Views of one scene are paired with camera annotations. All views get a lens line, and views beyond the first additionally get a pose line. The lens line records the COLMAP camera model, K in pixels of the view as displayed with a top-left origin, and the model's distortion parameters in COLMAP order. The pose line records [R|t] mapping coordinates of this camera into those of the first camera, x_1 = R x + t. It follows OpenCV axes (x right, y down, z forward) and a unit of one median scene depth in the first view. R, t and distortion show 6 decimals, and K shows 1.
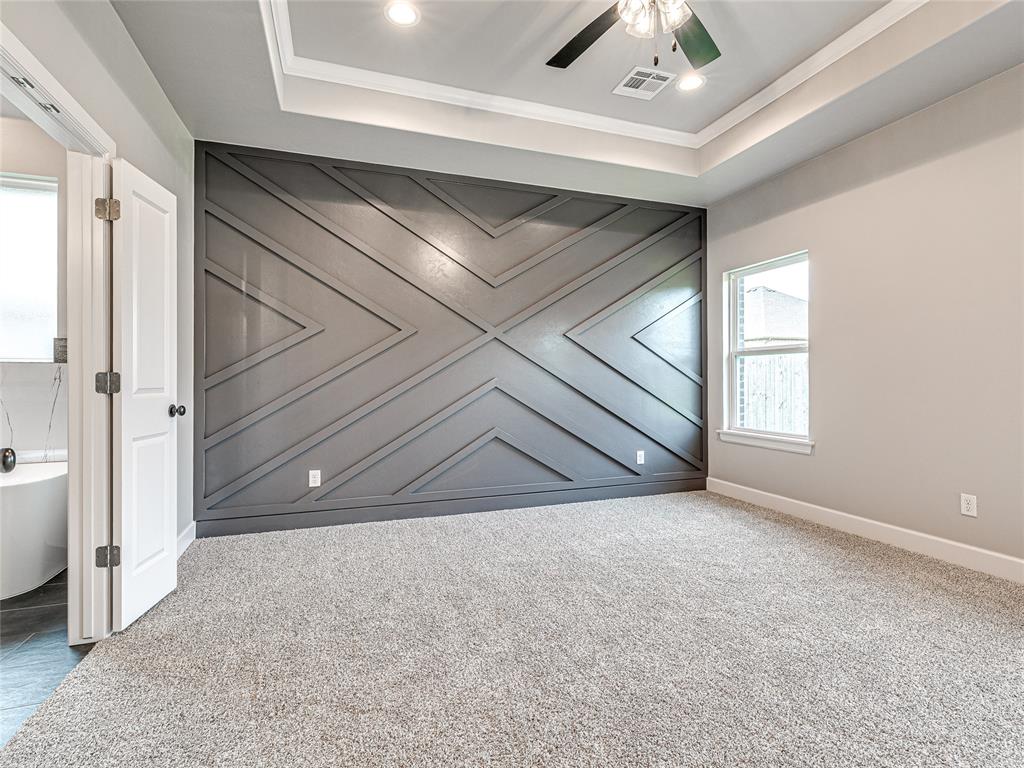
lens RADIAL K [[497.3, 0, 514.4], [0, 497.3, 379.2], [0, 0, 1]] dist [0.000949, 0.000453]
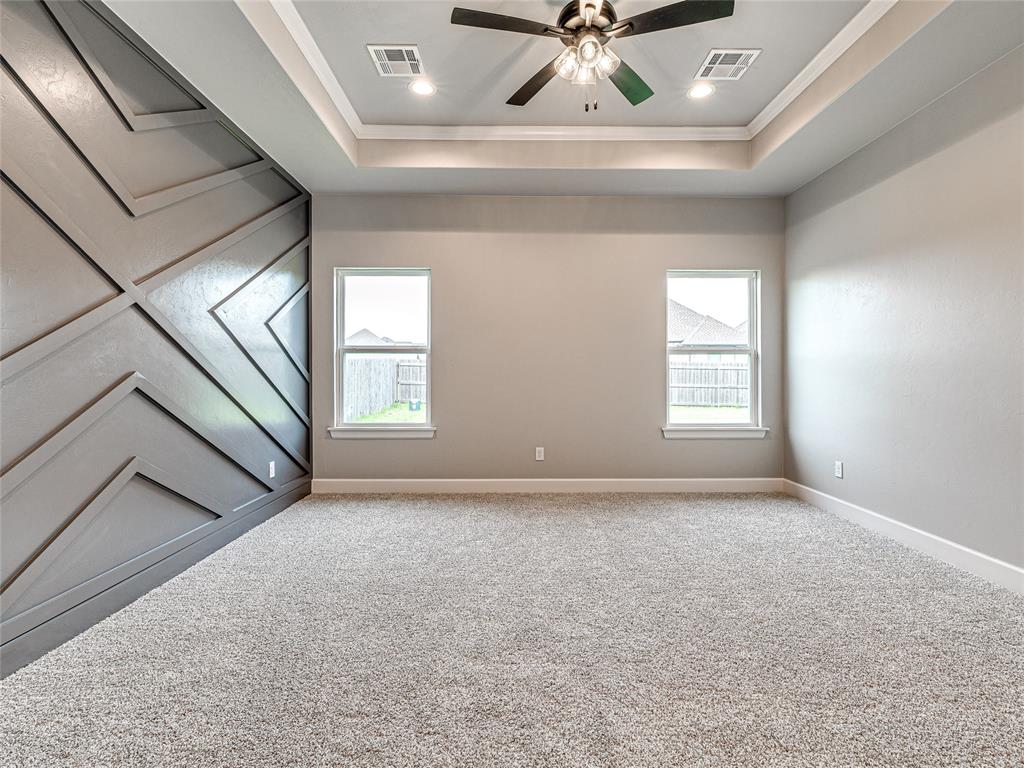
lens RADIAL K [[497.3, 0, 514.4], [0, 497.3, 379.2], [0, 0, 1]] dist [0.000949, 0.000453]
pose [[0.323108, -0.003078, 0.946357, -0.428267], [-0.001872, 0.999991, 0.003892, 0.002347], [-0.946360, -0.003029, 0.323099, 0.370672]]
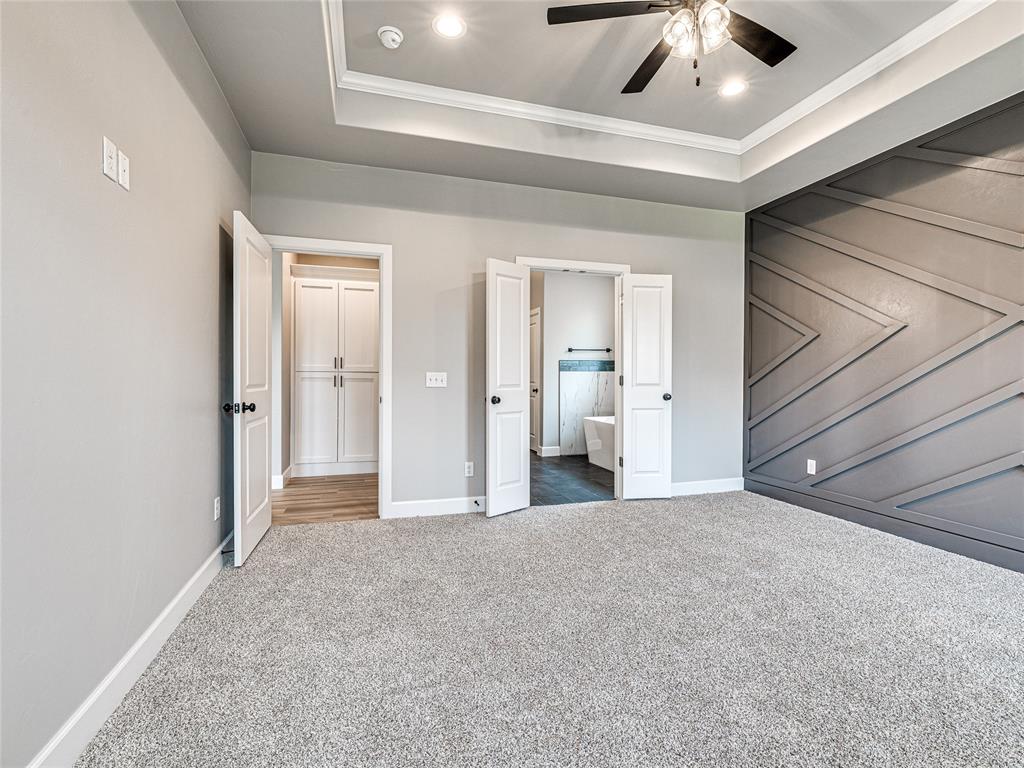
lens RADIAL K [[497.3, 0, 514.4], [0, 497.3, 379.2], [0, 0, 1]] dist [0.000949, 0.000453]
pose [[-0.055549, 0.014008, -0.998358, 0.659320], [0.003368, 0.999899, 0.013842, -0.015780], [0.998450, -0.002593, -0.055590, 0.324941]]
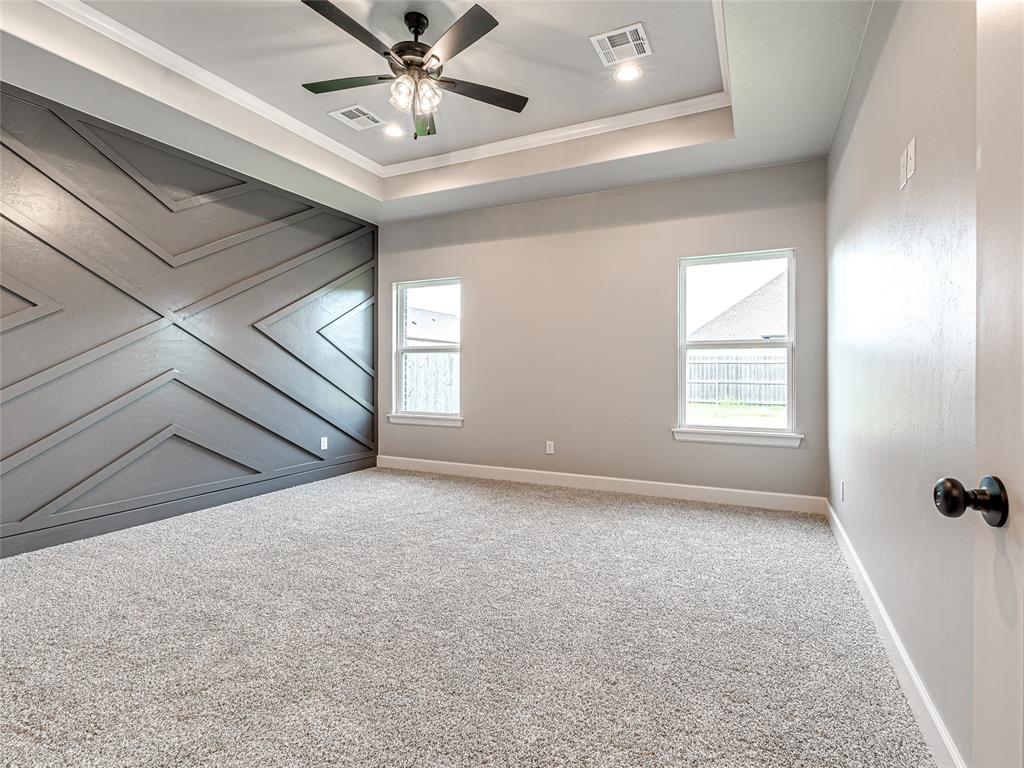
lens RADIAL K [[496.3, 0, 529.6], [0, 496.3, 372.6], [0, 0, 1]] dist [0.001323, 0.000744]
pose [[0.700363, 0.004502, 0.713772, -0.218694], [-0.005789, 0.999983, -0.000627, 0.001313], [-0.713763, -0.003692, 0.700378, -0.080355]]
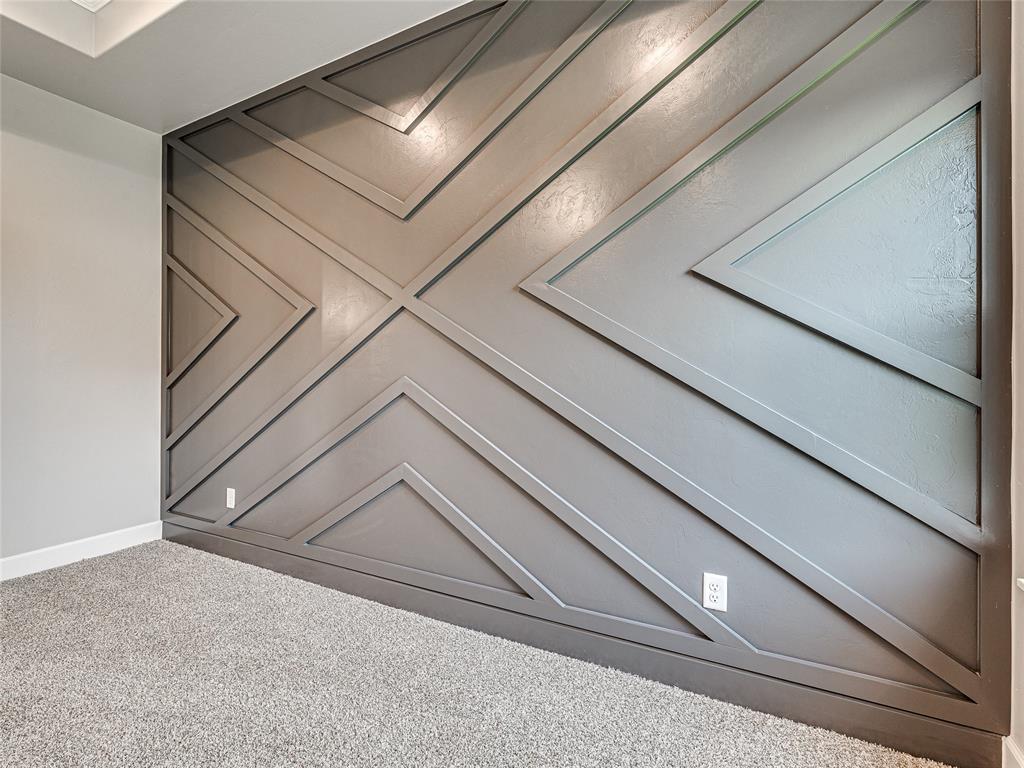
lens RADIAL K [[496.3, 0, 529.6], [0, 496.3, 372.6], [0, 0, 1]] dist [0.001323, 0.000744]
pose [[0.676169, 0.001523, -0.736745, 0.462136], [-0.003180, 0.999995, -0.000852, -0.007007], [0.736740, 0.002919, 0.676170, 0.686035]]
